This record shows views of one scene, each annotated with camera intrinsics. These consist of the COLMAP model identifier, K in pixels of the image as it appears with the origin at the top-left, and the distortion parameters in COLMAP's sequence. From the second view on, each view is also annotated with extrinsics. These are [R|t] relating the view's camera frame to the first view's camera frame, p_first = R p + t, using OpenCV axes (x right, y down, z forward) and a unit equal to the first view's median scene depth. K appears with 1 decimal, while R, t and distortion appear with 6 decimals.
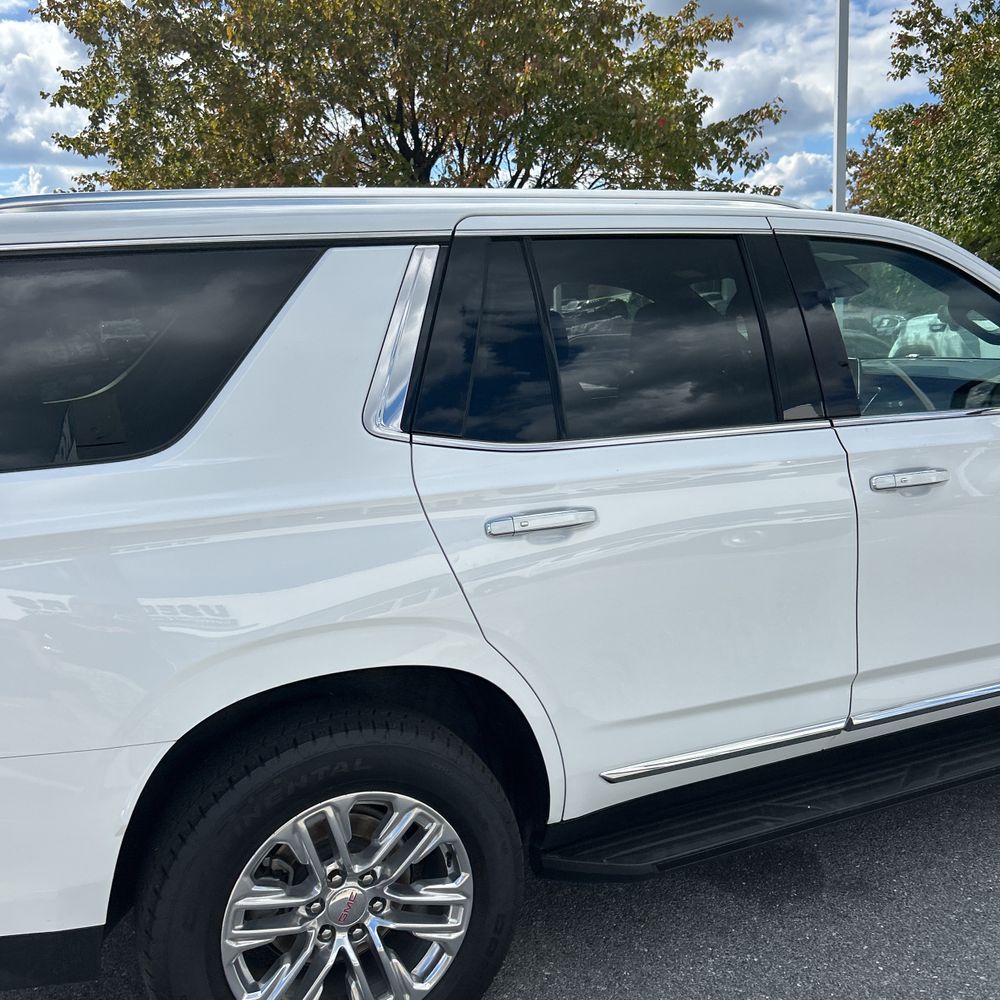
lens RADIAL K [[1005.2, 0, 488.0], [0, 1005.2, 511.7], [0, 0, 1]] dist [0.045770, -0.046468]
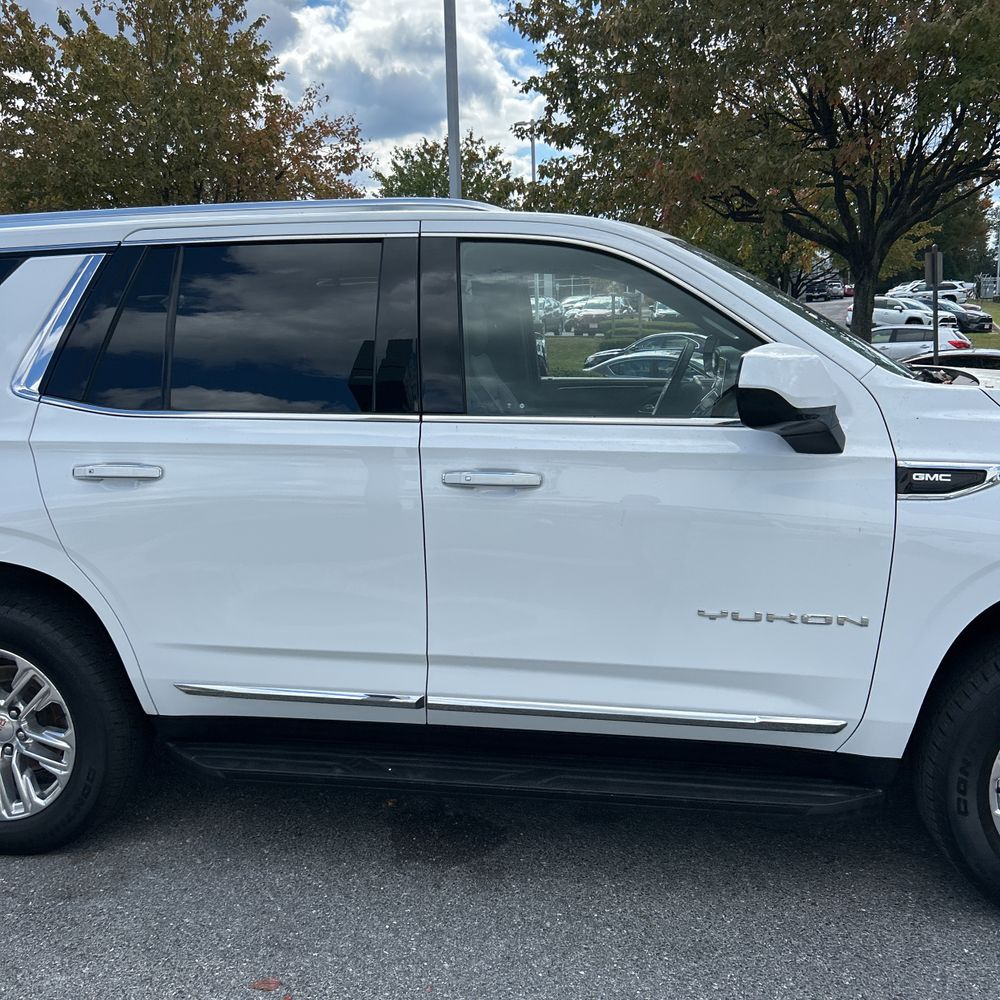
lens RADIAL K [[1026.6, 0, 484.2], [0, 1026.6, 503.0], [0, 0, 1]] dist [0.017758, 0.045589]
pose [[0.832546, 0.126419, -0.539338, 1.124788], [-0.113591, 0.991883, 0.057150, -0.076531], [0.542184, 0.013684, 0.840148, 0.150379]]
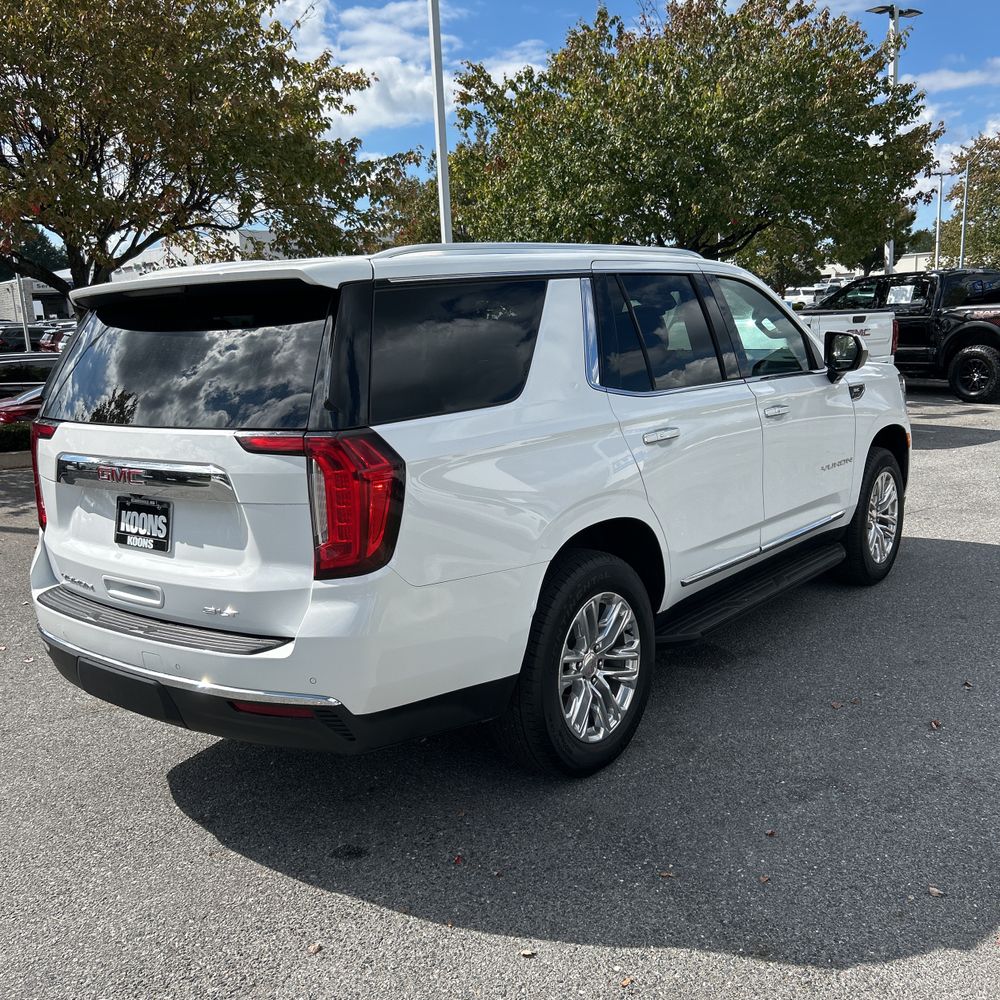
lens RADIAL K [[1005.2, 0, 488.0], [0, 1005.2, 511.7], [0, 0, 1]] dist [0.045770, -0.046468]
pose [[0.892242, -0.082924, 0.443878, -0.998237], [0.089060, 0.996001, 0.007050, 0.102883], [-0.442688, 0.033241, 0.896059, -0.441786]]
